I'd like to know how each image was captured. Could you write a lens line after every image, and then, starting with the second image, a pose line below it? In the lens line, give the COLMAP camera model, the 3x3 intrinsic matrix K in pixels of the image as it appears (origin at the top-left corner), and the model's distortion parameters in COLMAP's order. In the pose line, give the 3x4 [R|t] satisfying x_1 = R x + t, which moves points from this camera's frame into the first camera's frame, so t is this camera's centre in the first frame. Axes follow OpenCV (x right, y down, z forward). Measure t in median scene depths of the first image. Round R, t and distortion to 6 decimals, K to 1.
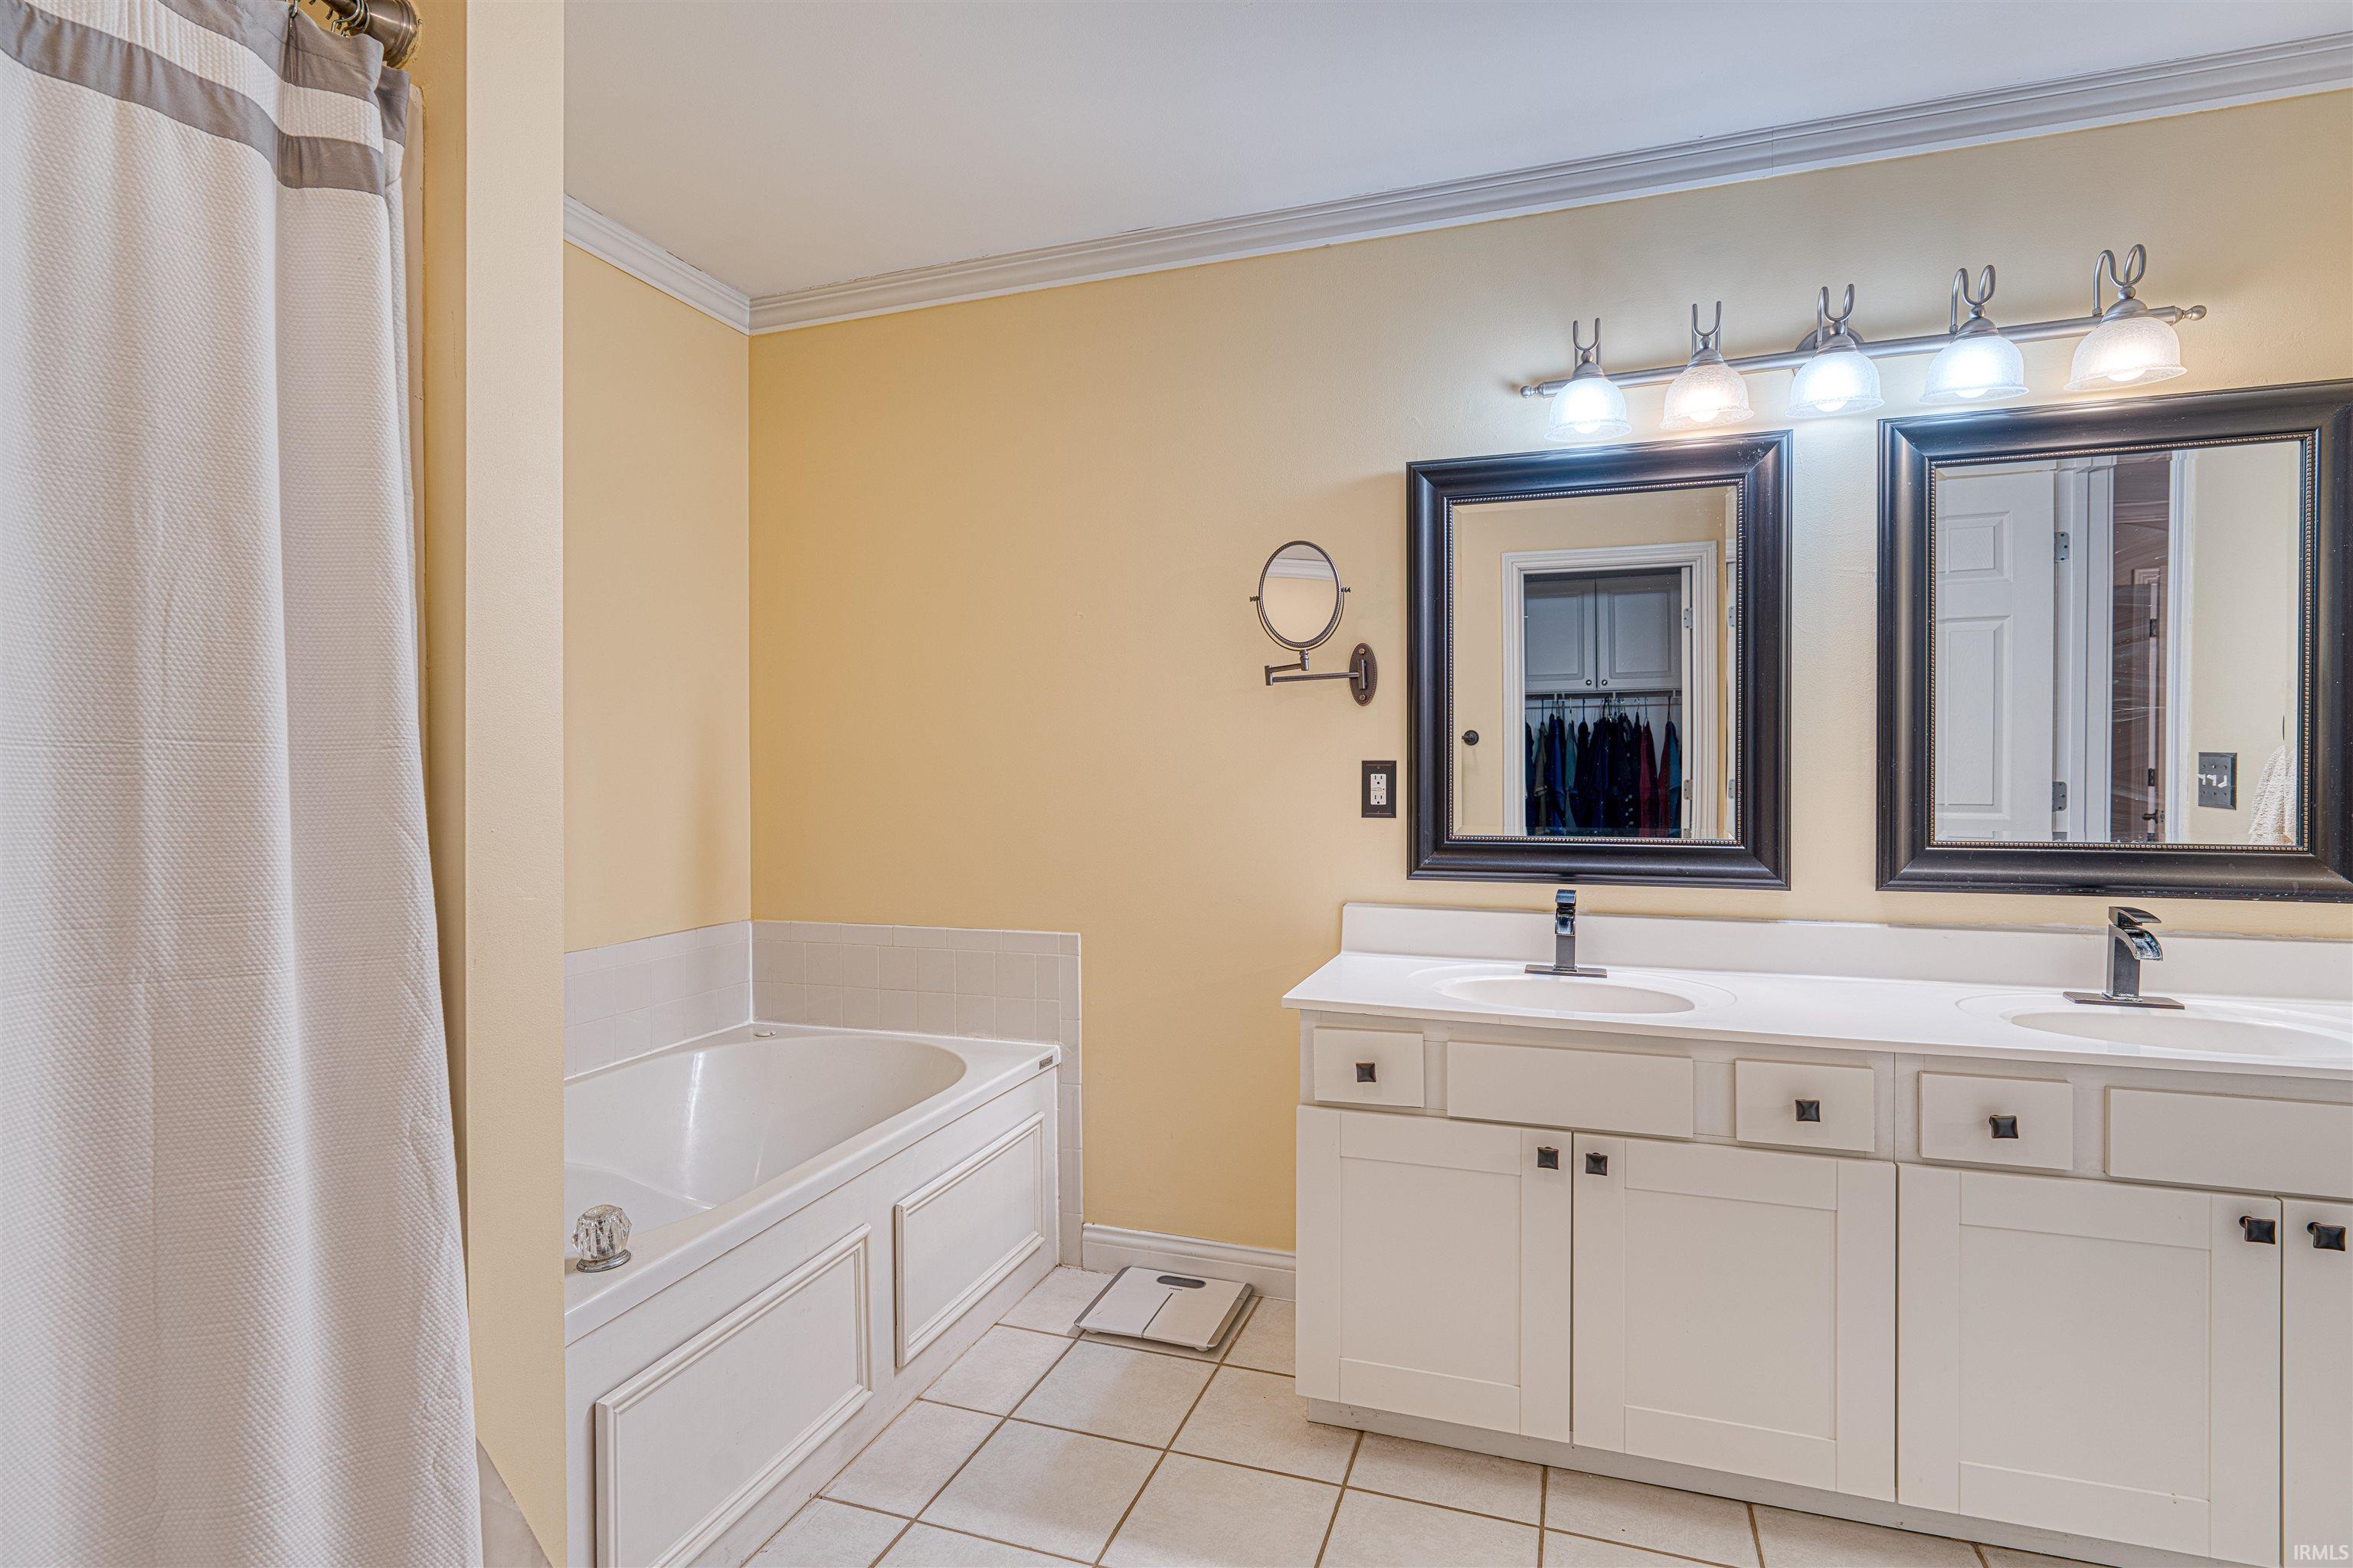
lens RADIAL K [[1156.3, 0, 1177.0], [0, 1156.3, 781.2], [0, 0, 1]] dist [-0.006825, 0.002811]
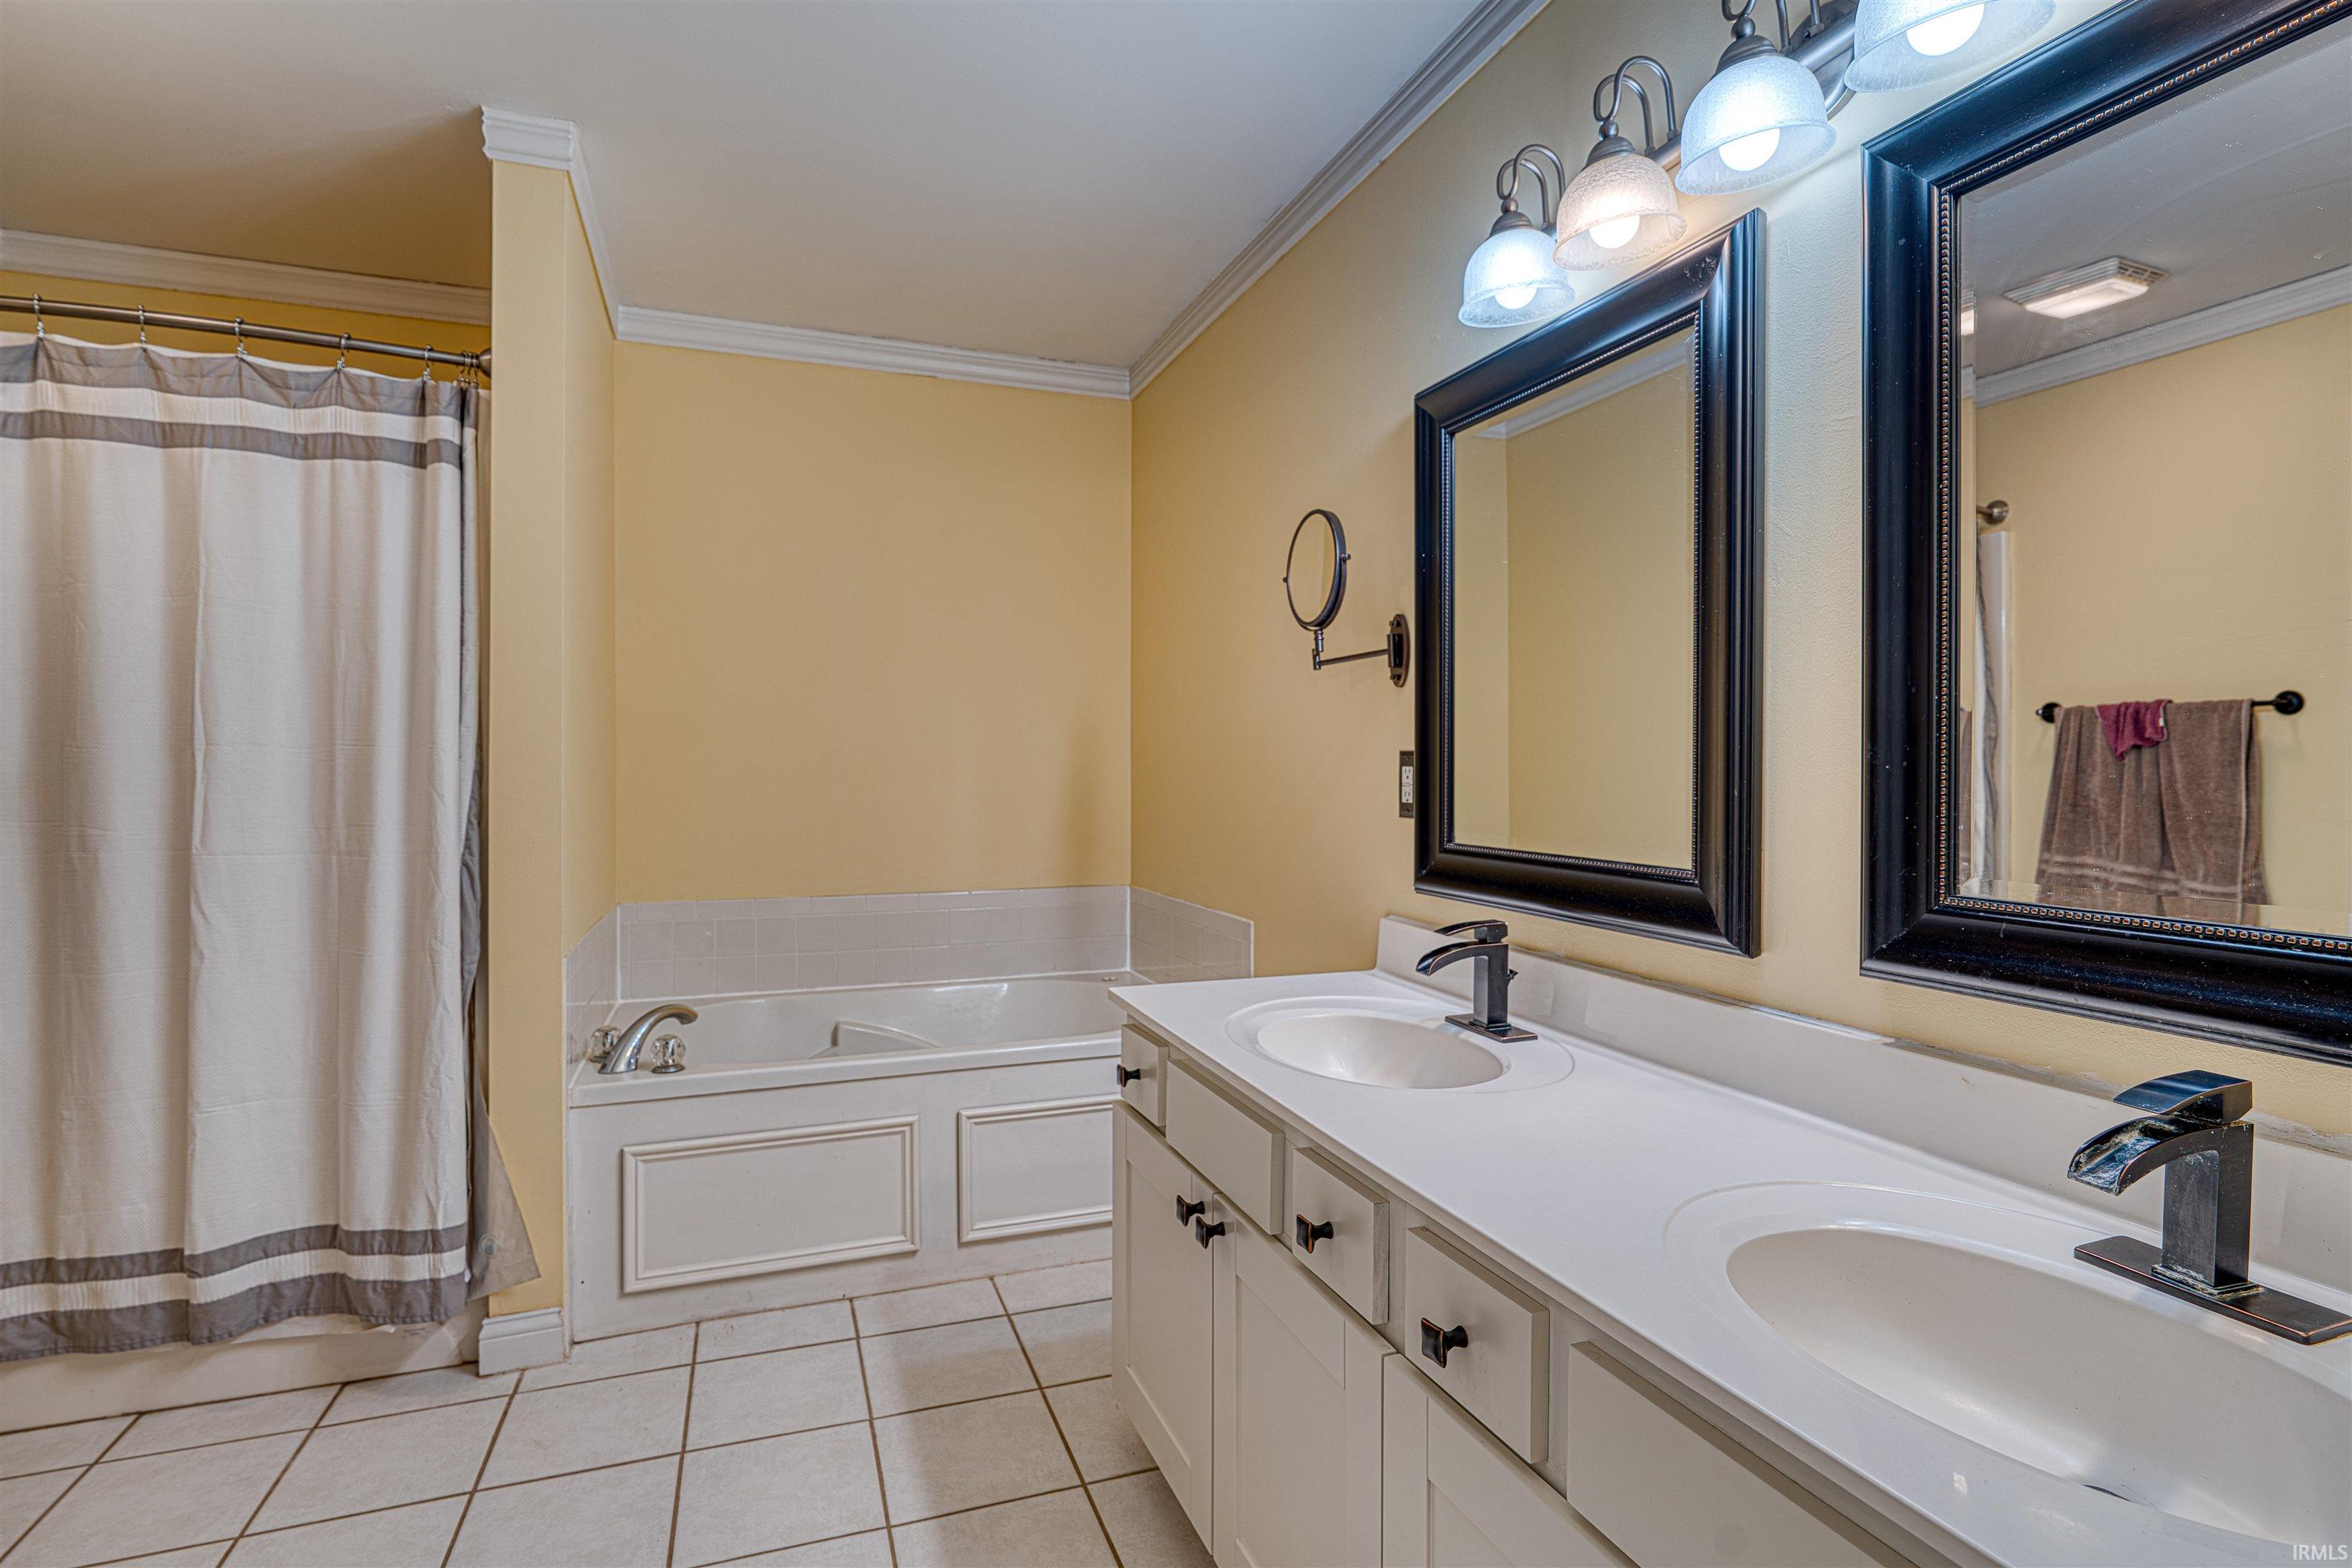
lens RADIAL K [[1155.8, 0, 1172.5], [0, 1155.8, 777.4], [0, 0, 1]] dist [-0.006825, 0.002811]
pose [[0.636319, 0.012593, -0.771324, 0.801250], [-0.009970, 0.999917, 0.008100, -0.003656], [0.771362, 0.002536, 0.636392, 0.361526]]
